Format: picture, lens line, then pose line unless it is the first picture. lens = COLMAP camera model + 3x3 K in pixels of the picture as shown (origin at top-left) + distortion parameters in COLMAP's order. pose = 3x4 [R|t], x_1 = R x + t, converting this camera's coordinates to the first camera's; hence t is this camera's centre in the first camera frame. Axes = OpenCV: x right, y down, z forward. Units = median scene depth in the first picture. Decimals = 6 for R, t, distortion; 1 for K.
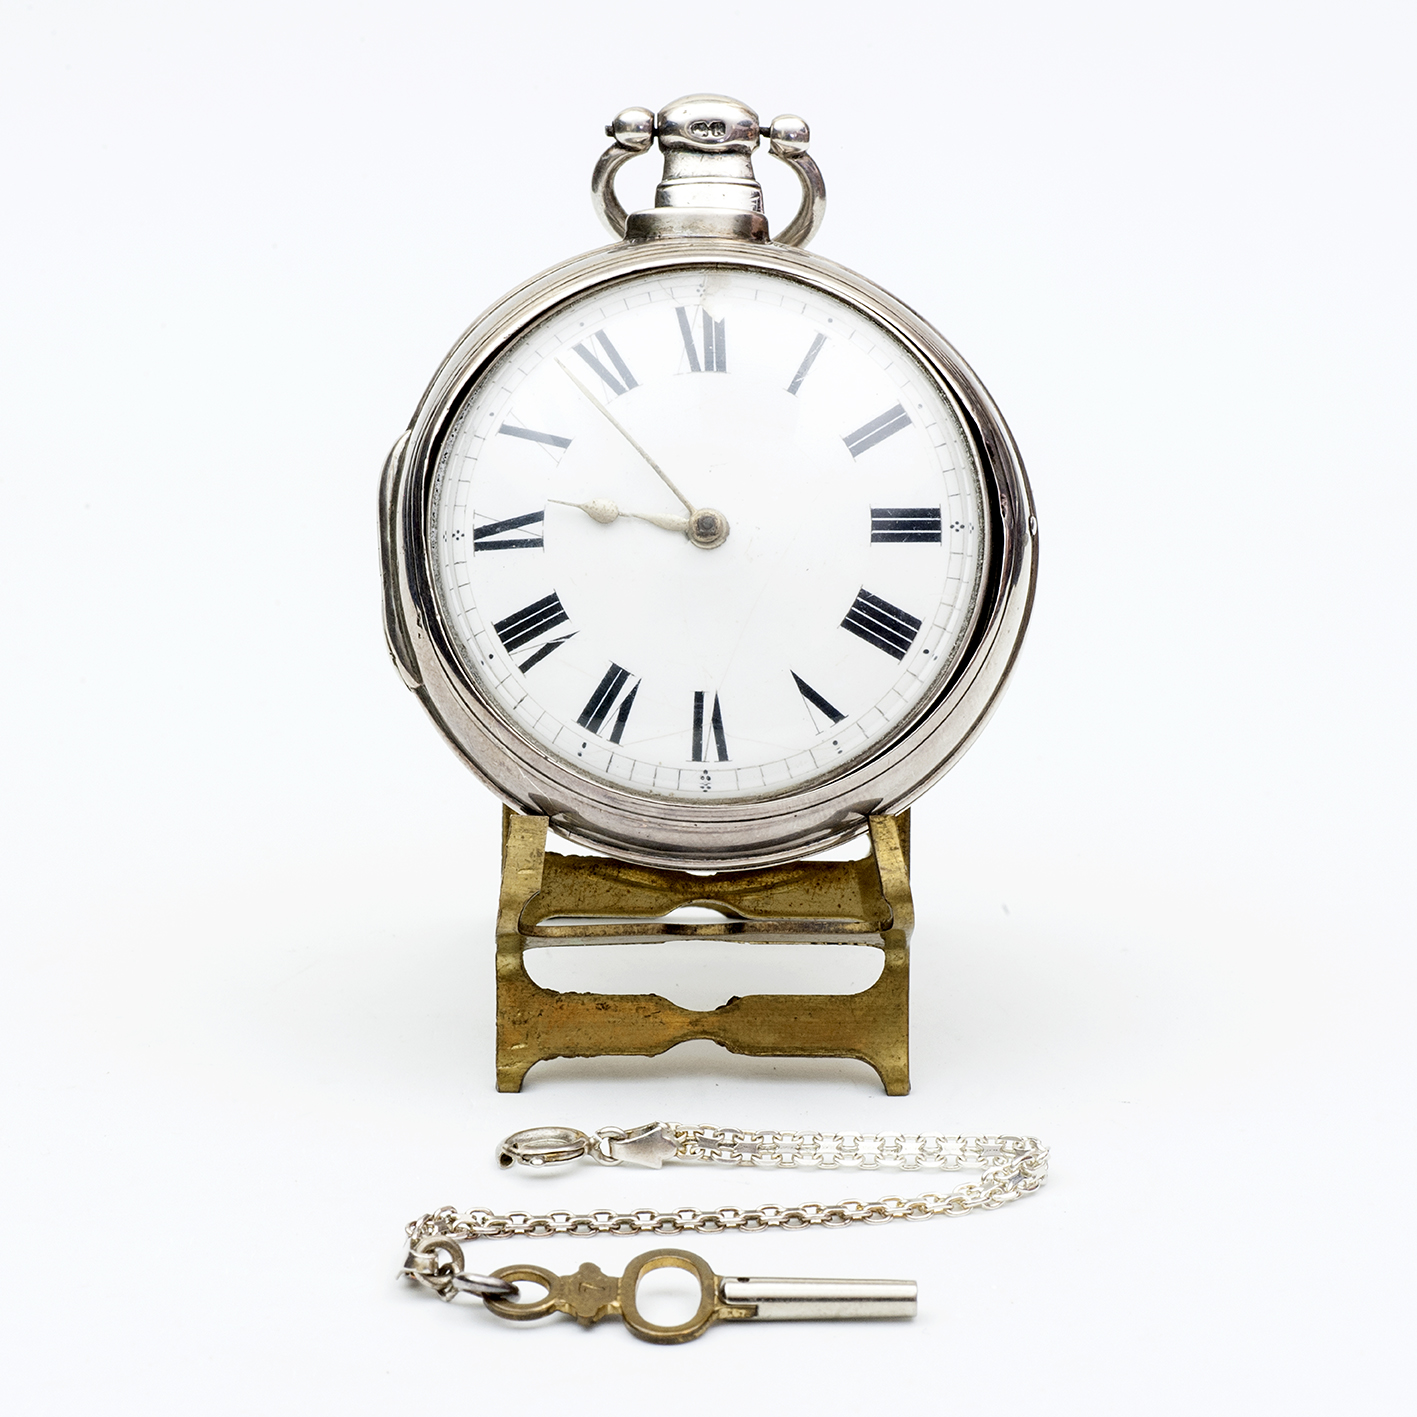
lens RADIAL K [[8727.3, 0, 709.2], [0, 8727.3, 714.3], [0, 0, 1]] dist [0.730867, 0.000000]
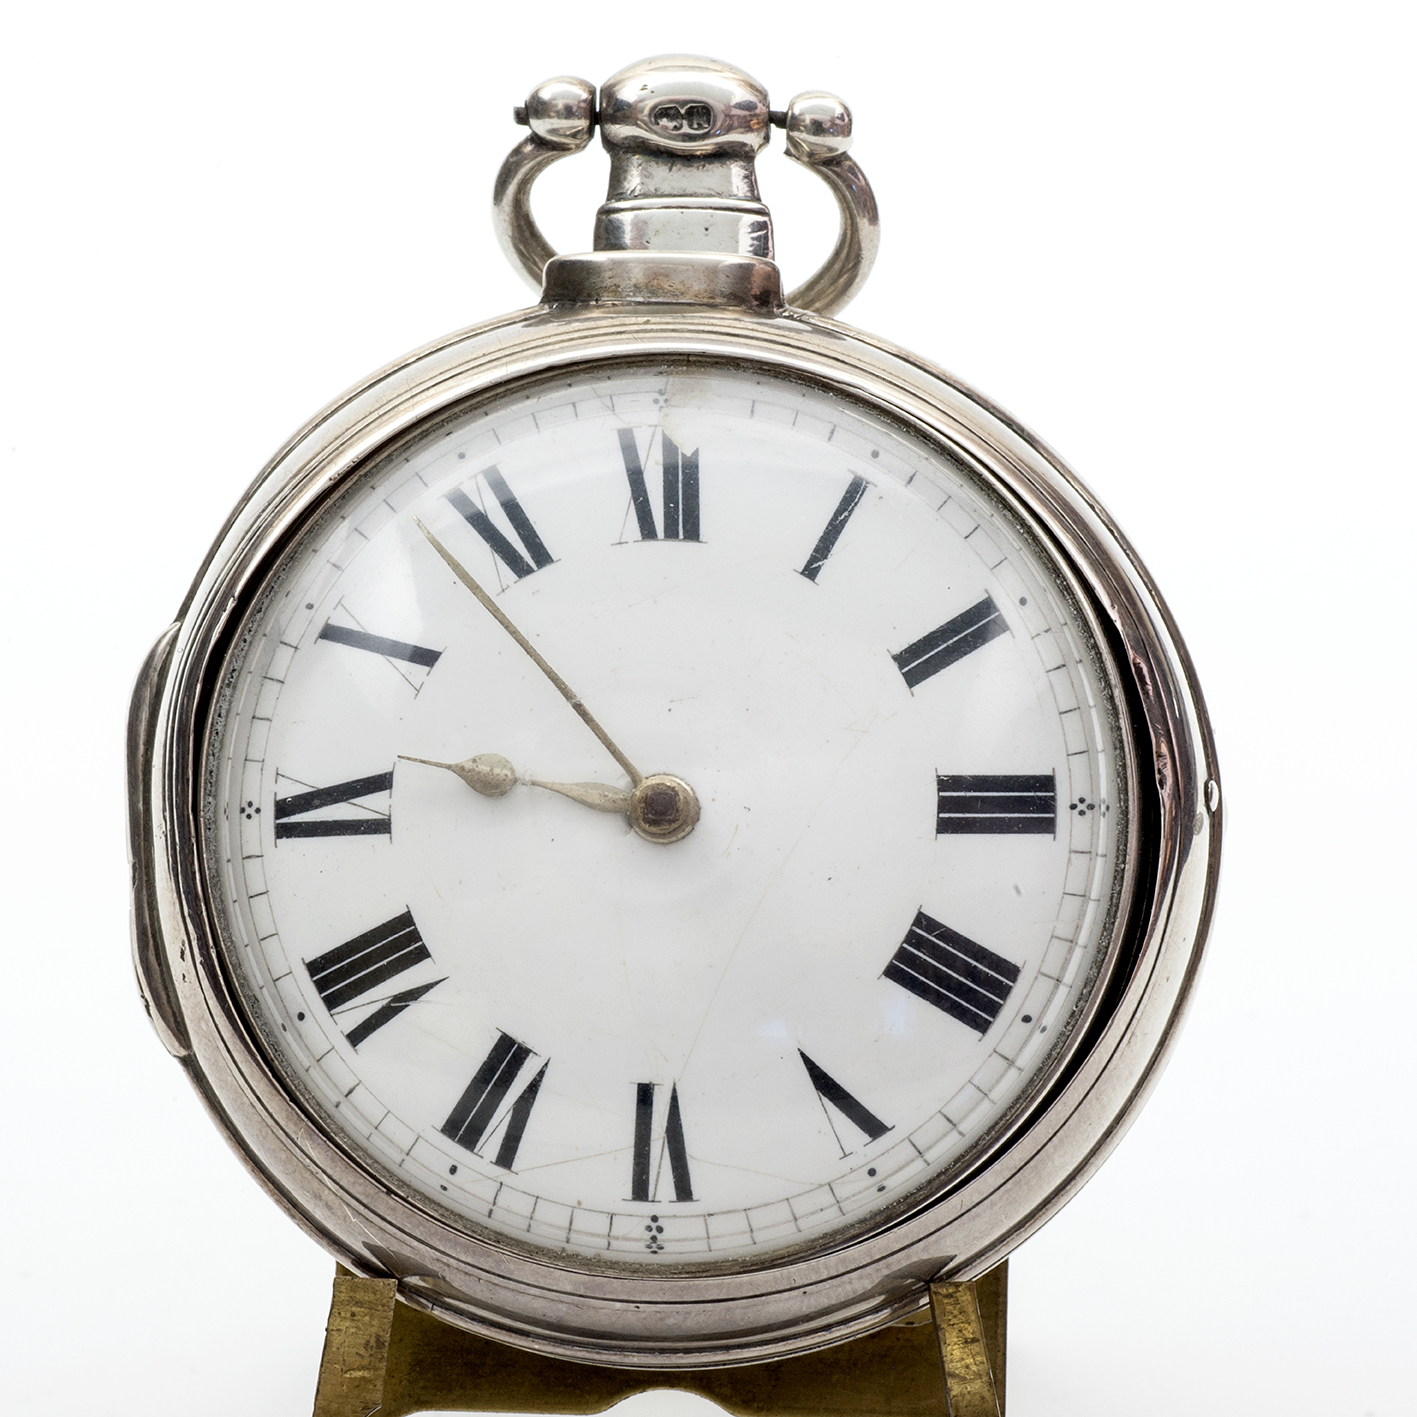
lens RADIAL K [[8727.3, 0, 693.2], [0, 8727.3, 707.6], [0, 0, 1]] dist [0.730867, 0.000000]
pose [[0.998954, 0.011449, -0.044281, 0.028143], [-0.007706, 0.996452, 0.083806, -0.077953], [0.045083, -0.083377, 0.995498, 0.402896]]
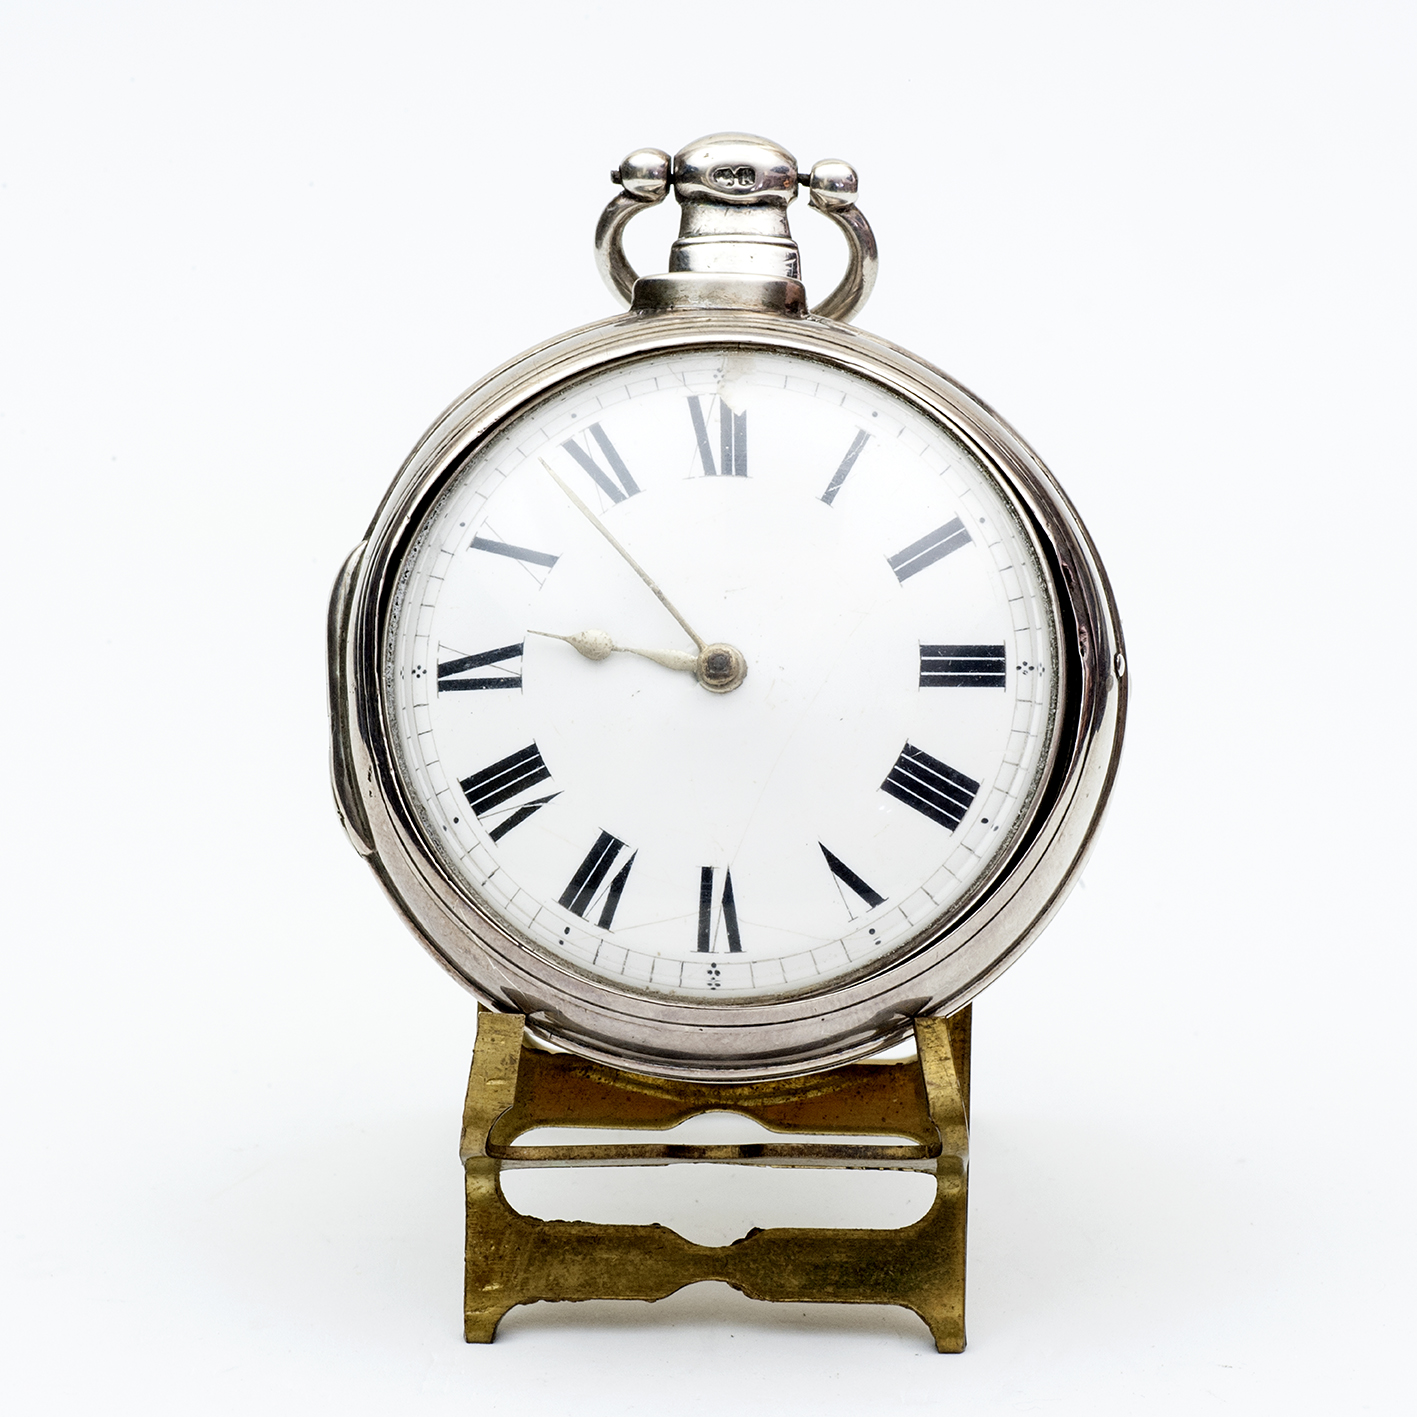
lens RADIAL K [[8727.3, 0, 718.4], [0, 8727.3, 703.0], [0, 0, 1]] dist [0.730867, 0.000000]
pose [[0.999083, 0.010875, -0.041415, 0.033543], [-0.009958, 0.999702, 0.022287, -0.036115], [0.041645, -0.021854, 0.998893, 0.177750]]
